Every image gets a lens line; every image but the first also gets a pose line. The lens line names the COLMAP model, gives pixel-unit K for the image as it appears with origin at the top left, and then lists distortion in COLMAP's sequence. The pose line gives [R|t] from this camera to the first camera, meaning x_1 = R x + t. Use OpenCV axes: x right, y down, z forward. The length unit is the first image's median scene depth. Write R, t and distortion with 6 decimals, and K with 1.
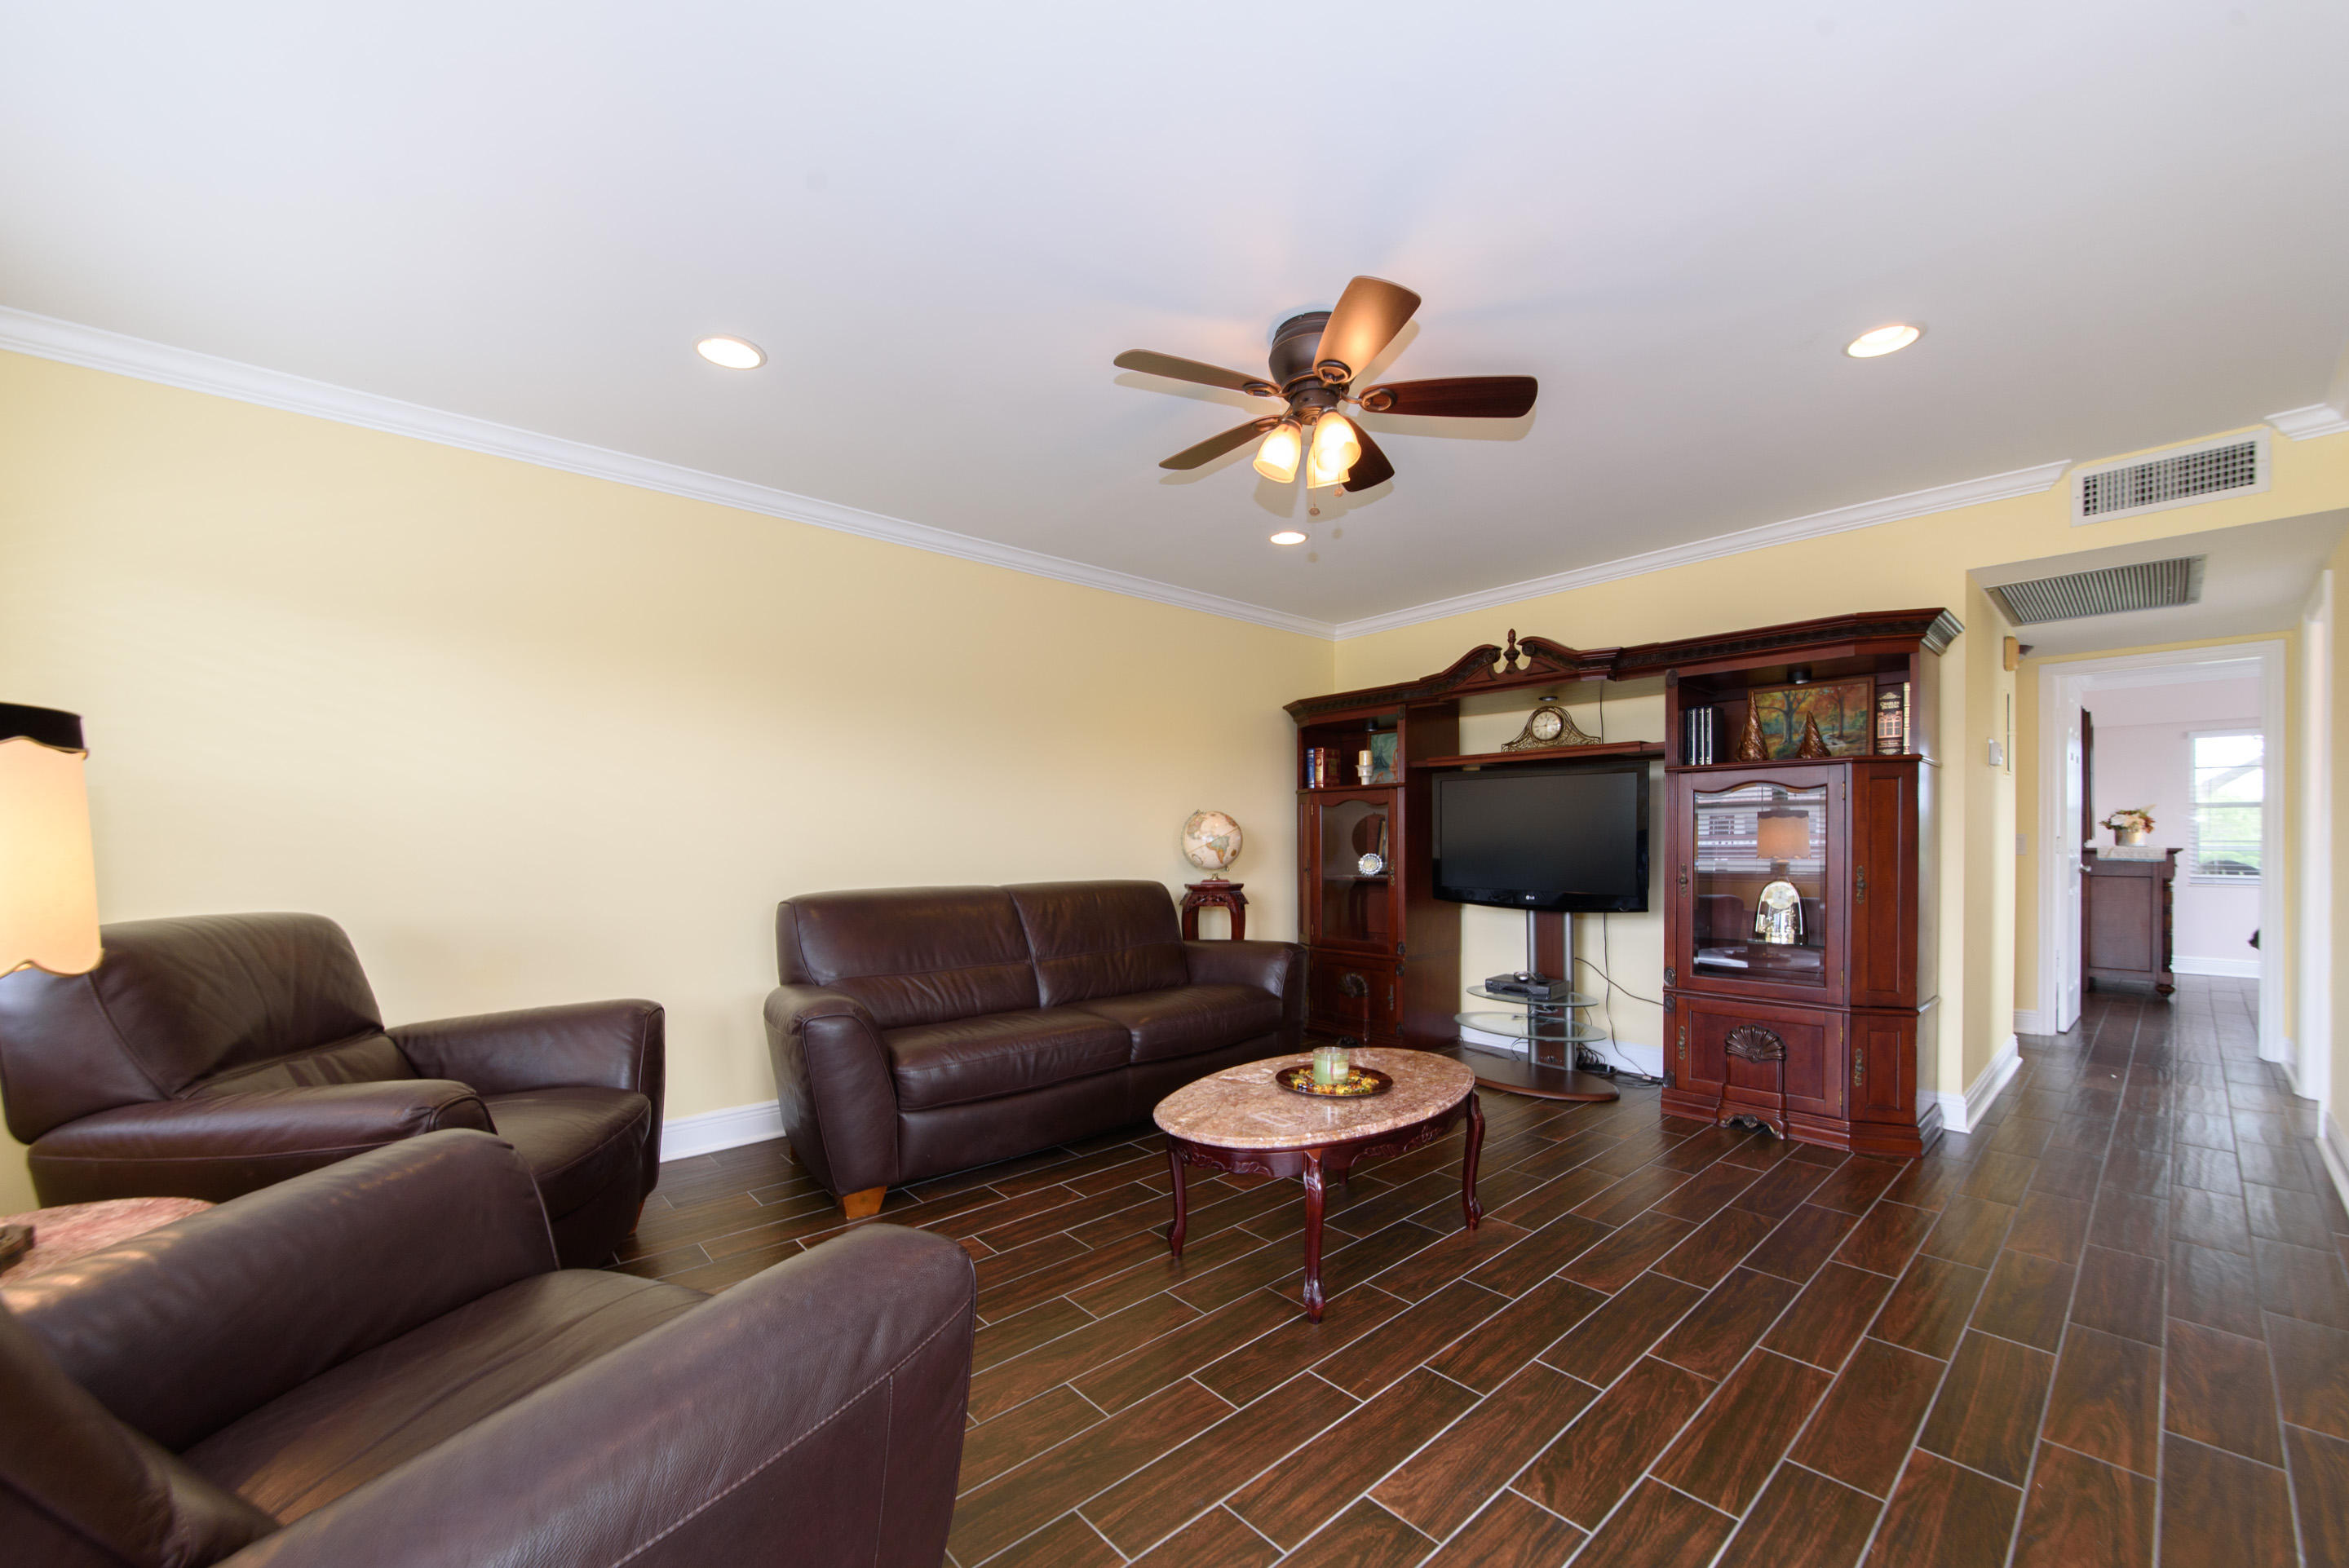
lens RADIAL K [[896.8, 0, 1167.8], [0, 896.8, 858.6], [0, 0, 1]] dist [-0.006365, -0.000074]
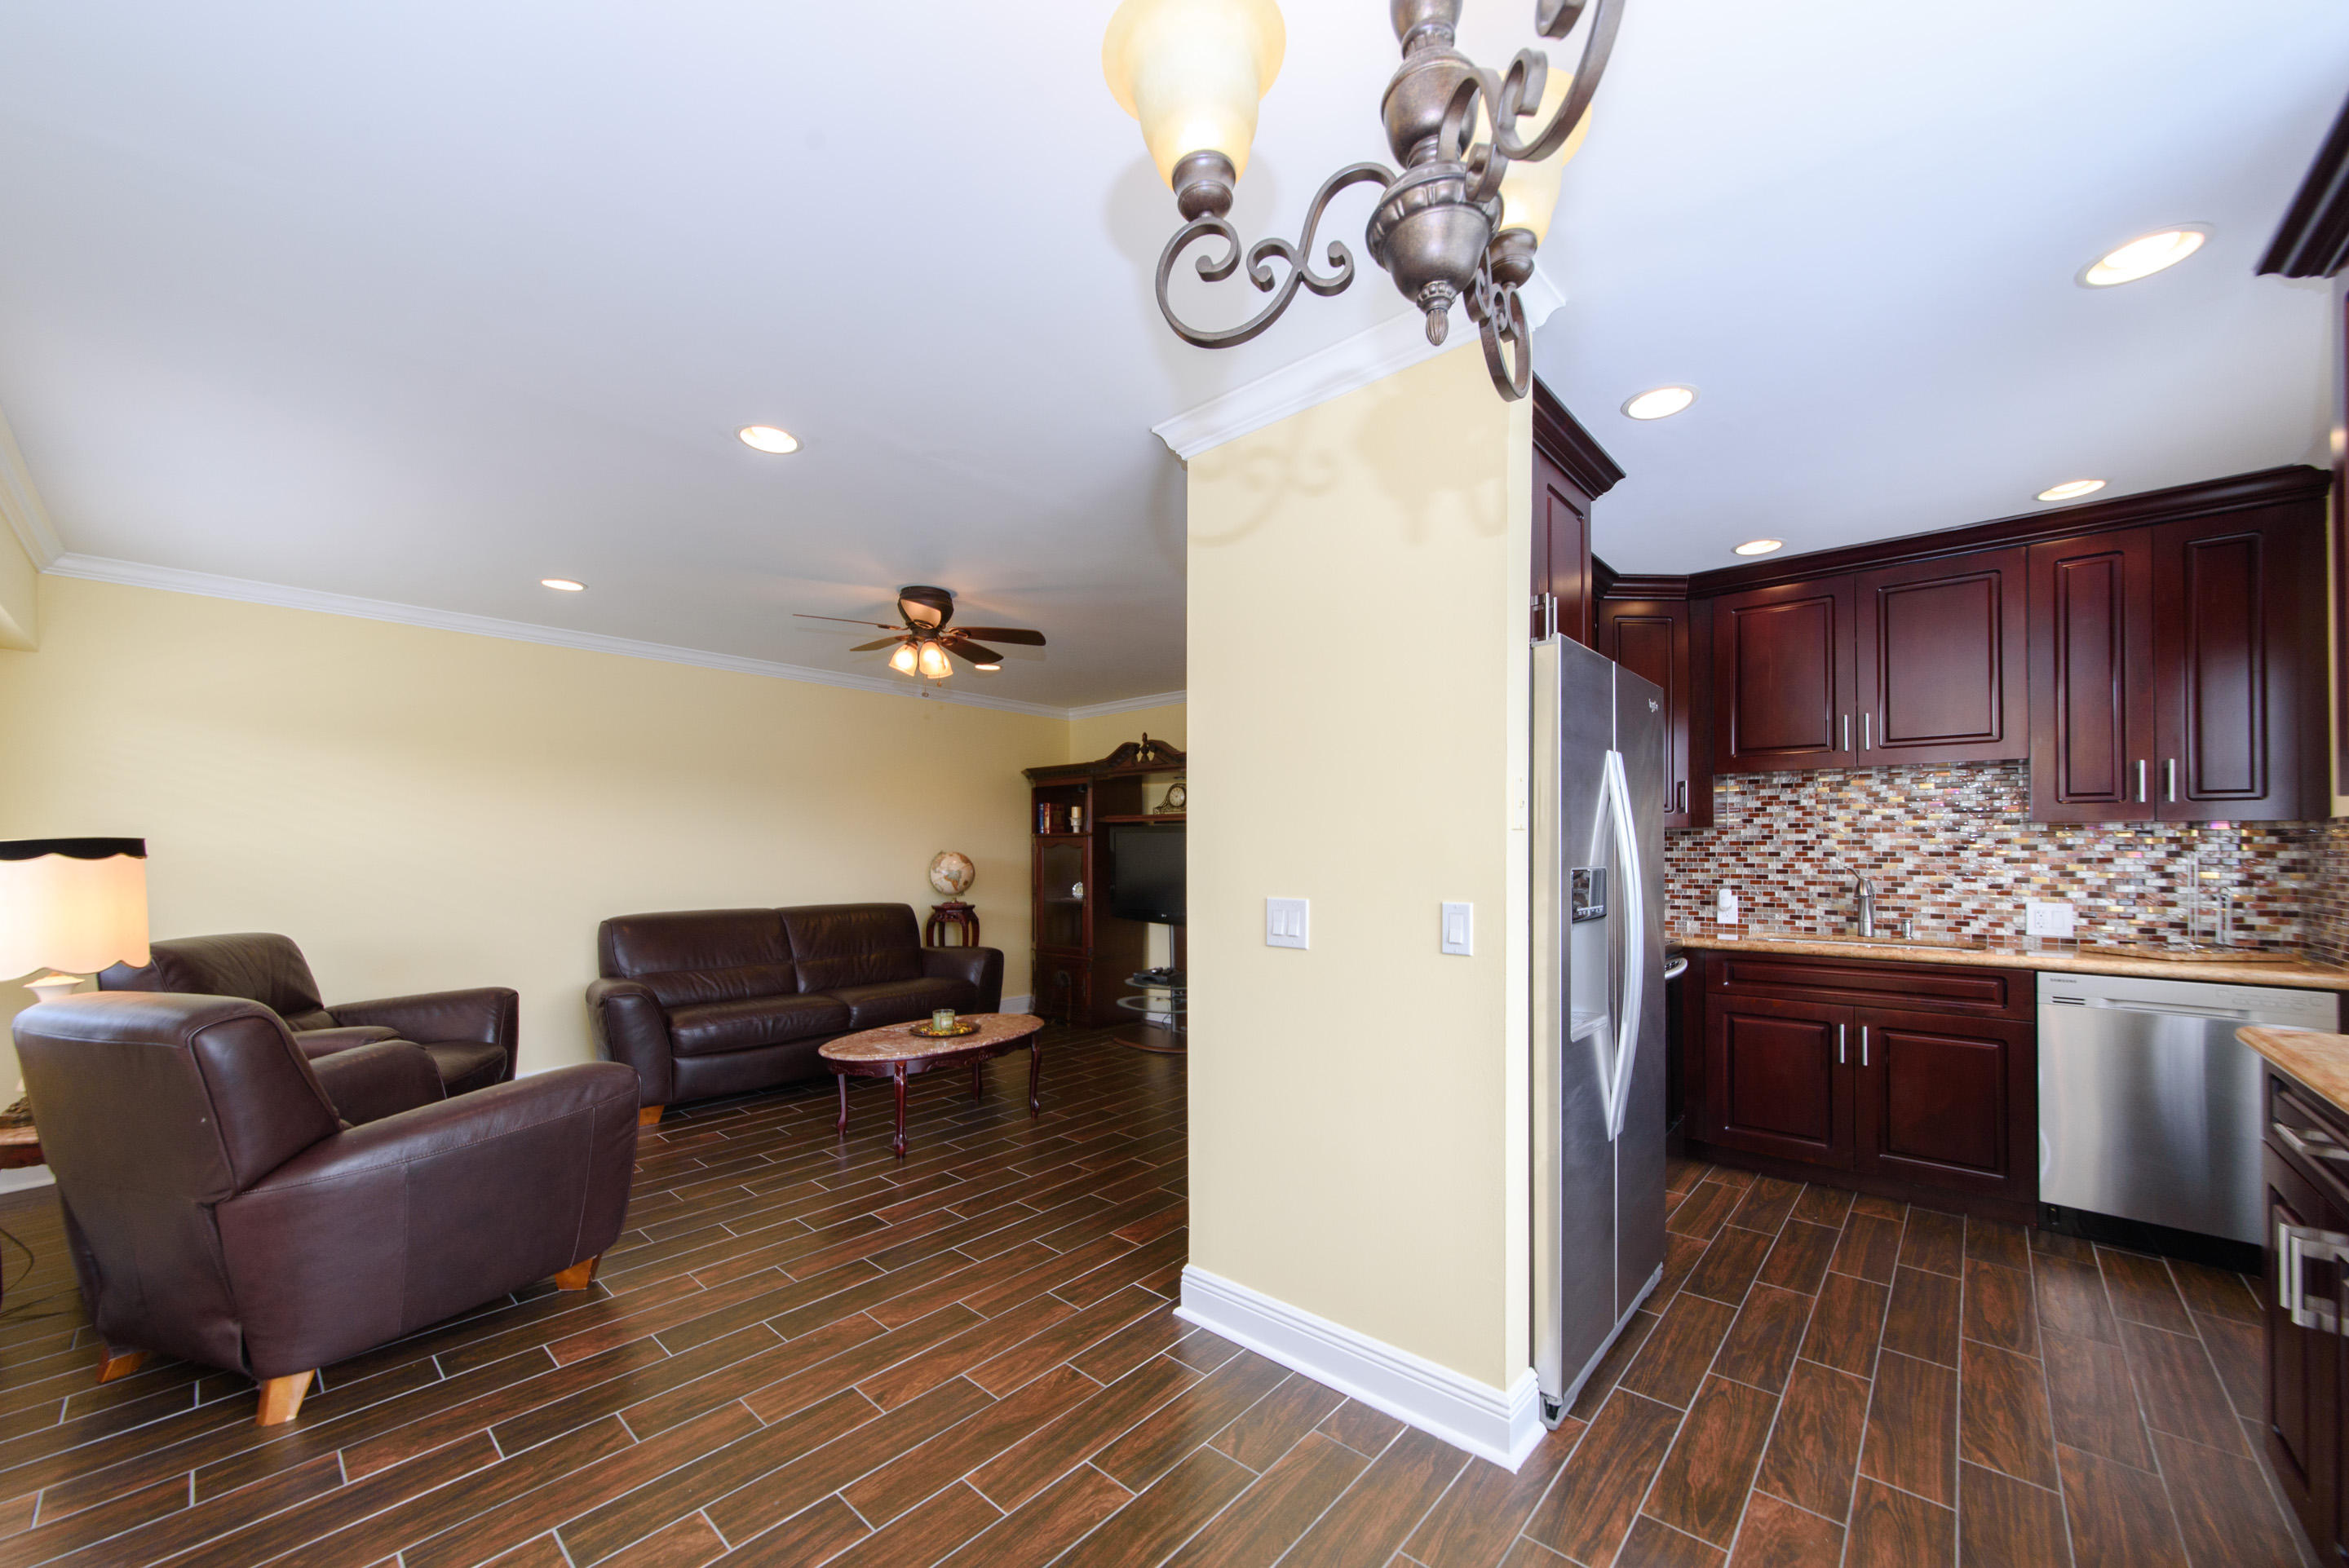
lens RADIAL K [[877.4, 0, 1174.7], [0, 877.4, 848.2], [0, 0, 1]] dist [0.000495, 0.000180]
pose [[0.992480, 0.007627, 0.122168, 0.300751], [-0.004706, 0.999697, -0.024179, -0.037668], [-0.122315, 0.023422, 0.992215, -0.503772]]
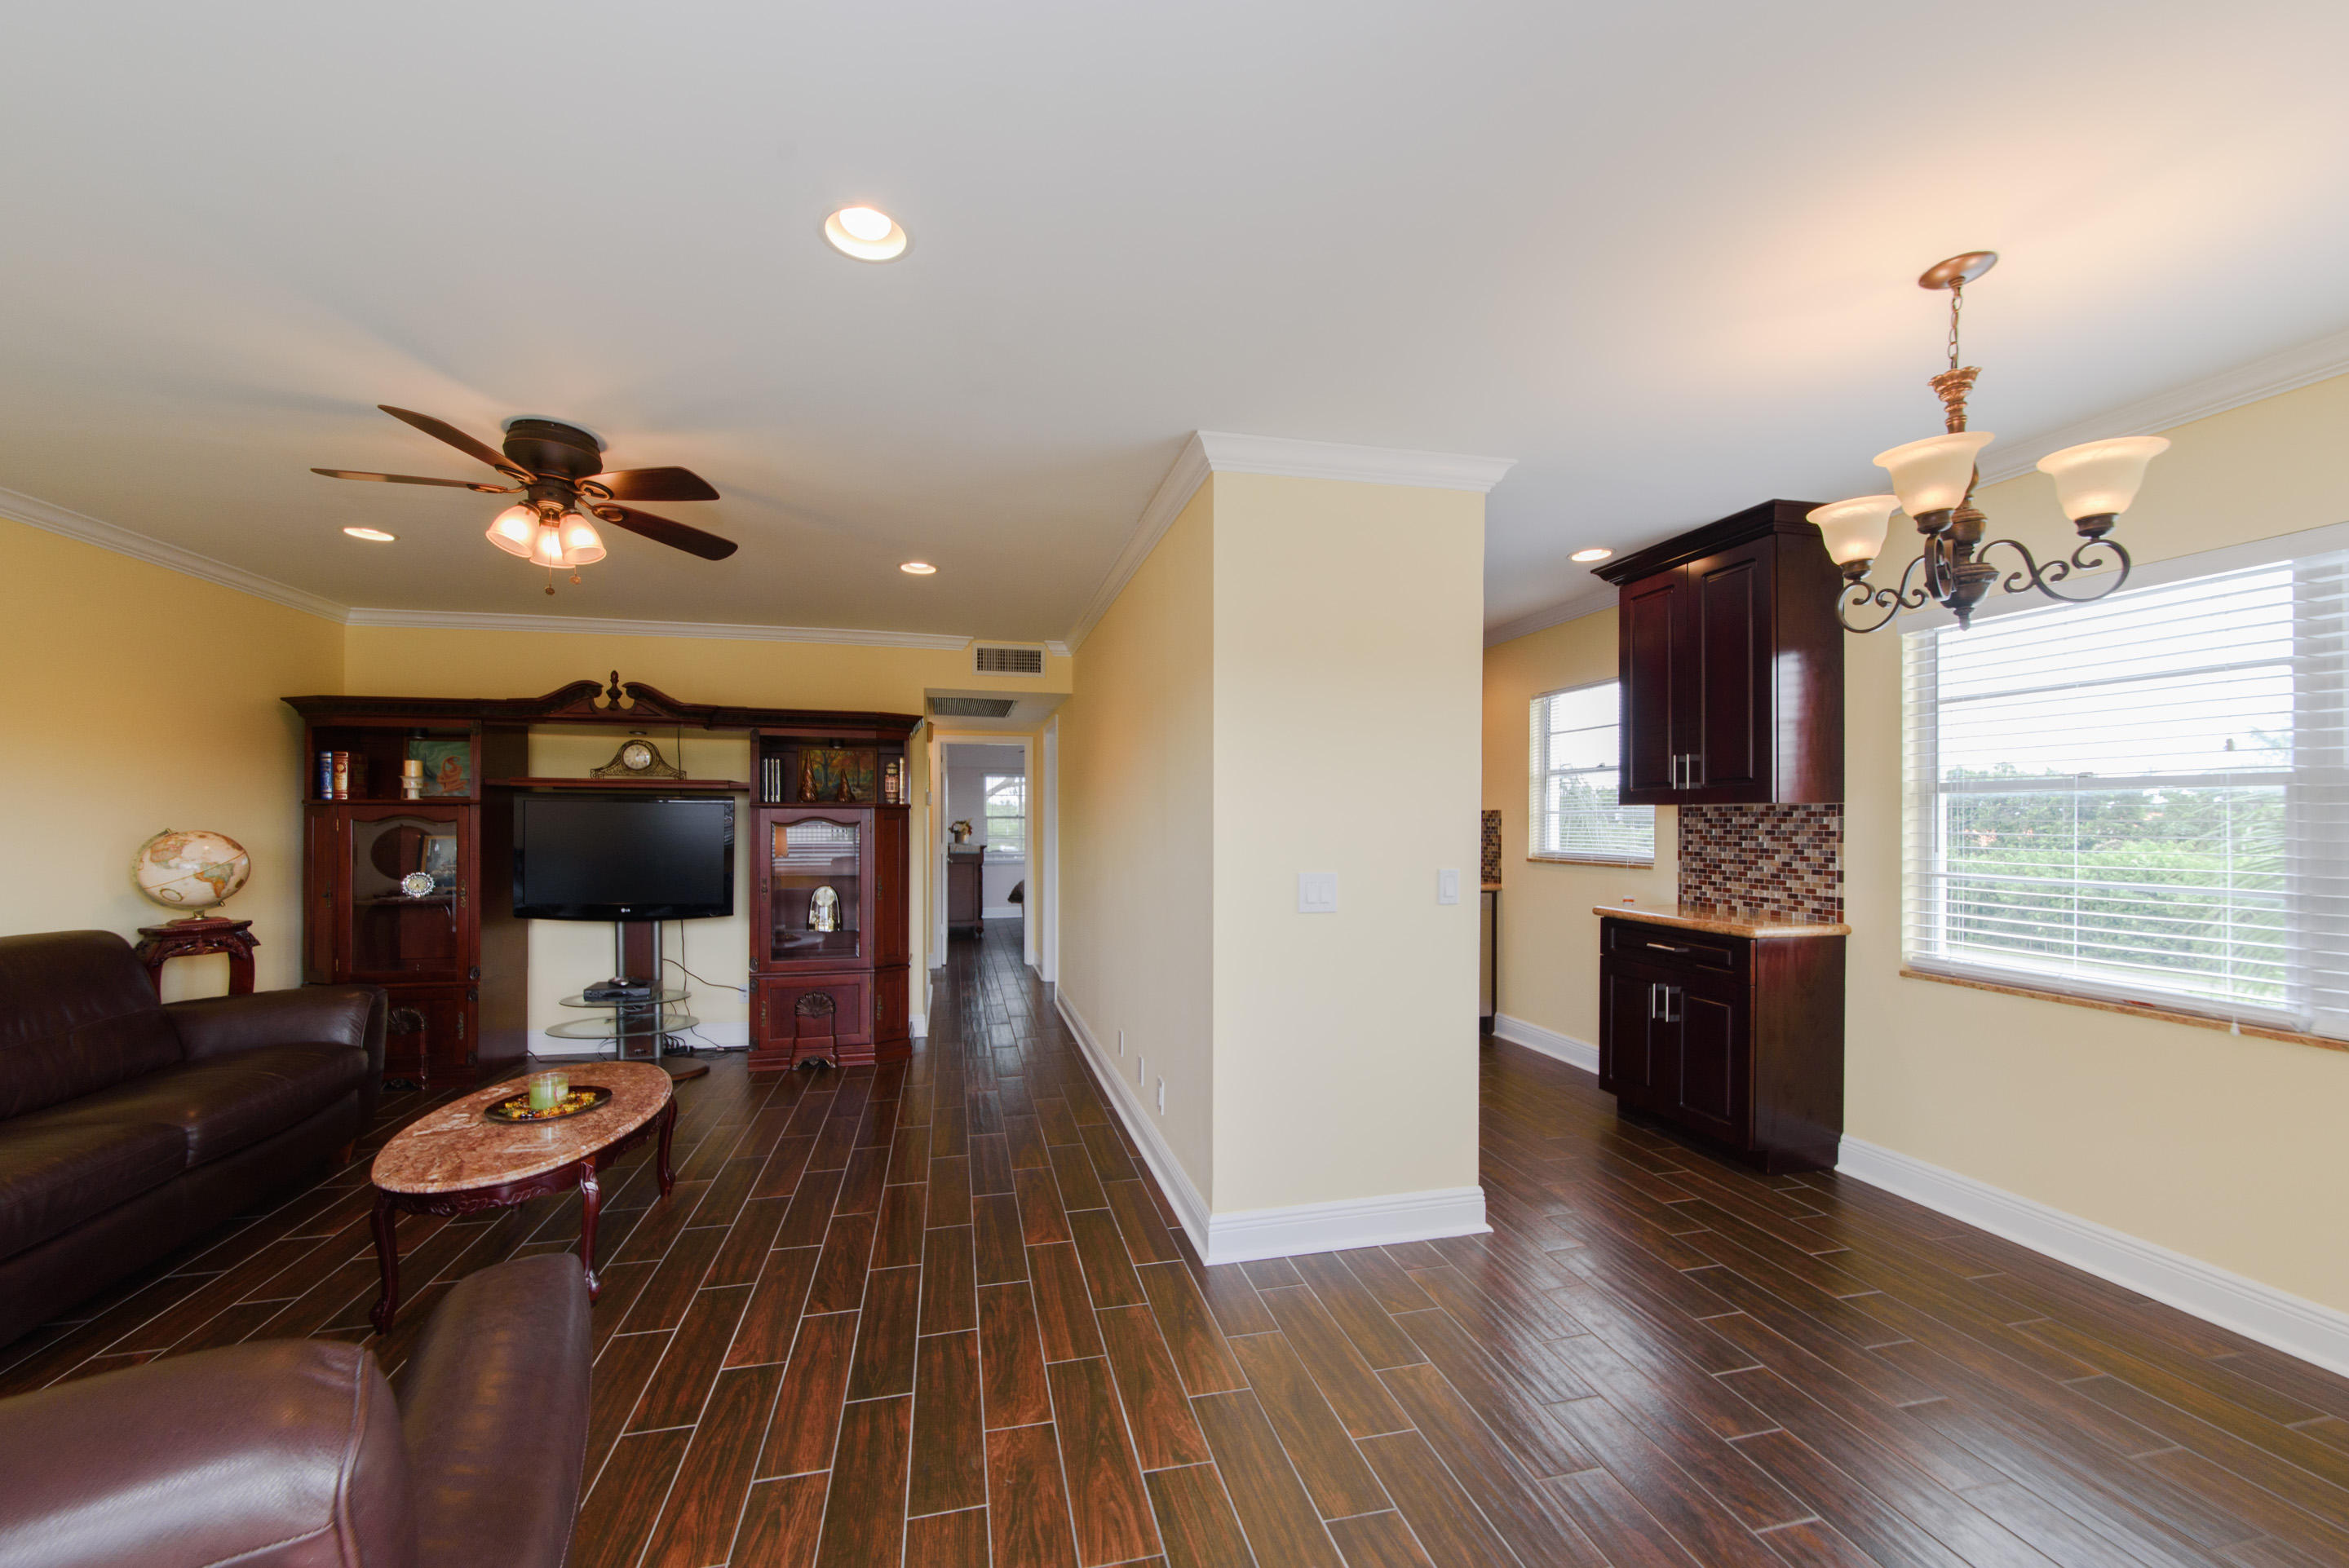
lens RADIAL K [[881.7, 0, 1149.3], [0, 881.7, 820.5], [0, 0, 1]] dist [-0.002771, -0.000092]
pose [[0.475088, 0.005395, 0.879922, -0.305938], [0.013221, 0.999825, -0.013268, -0.054821], [-0.879839, 0.017937, 0.474934, -0.117455]]
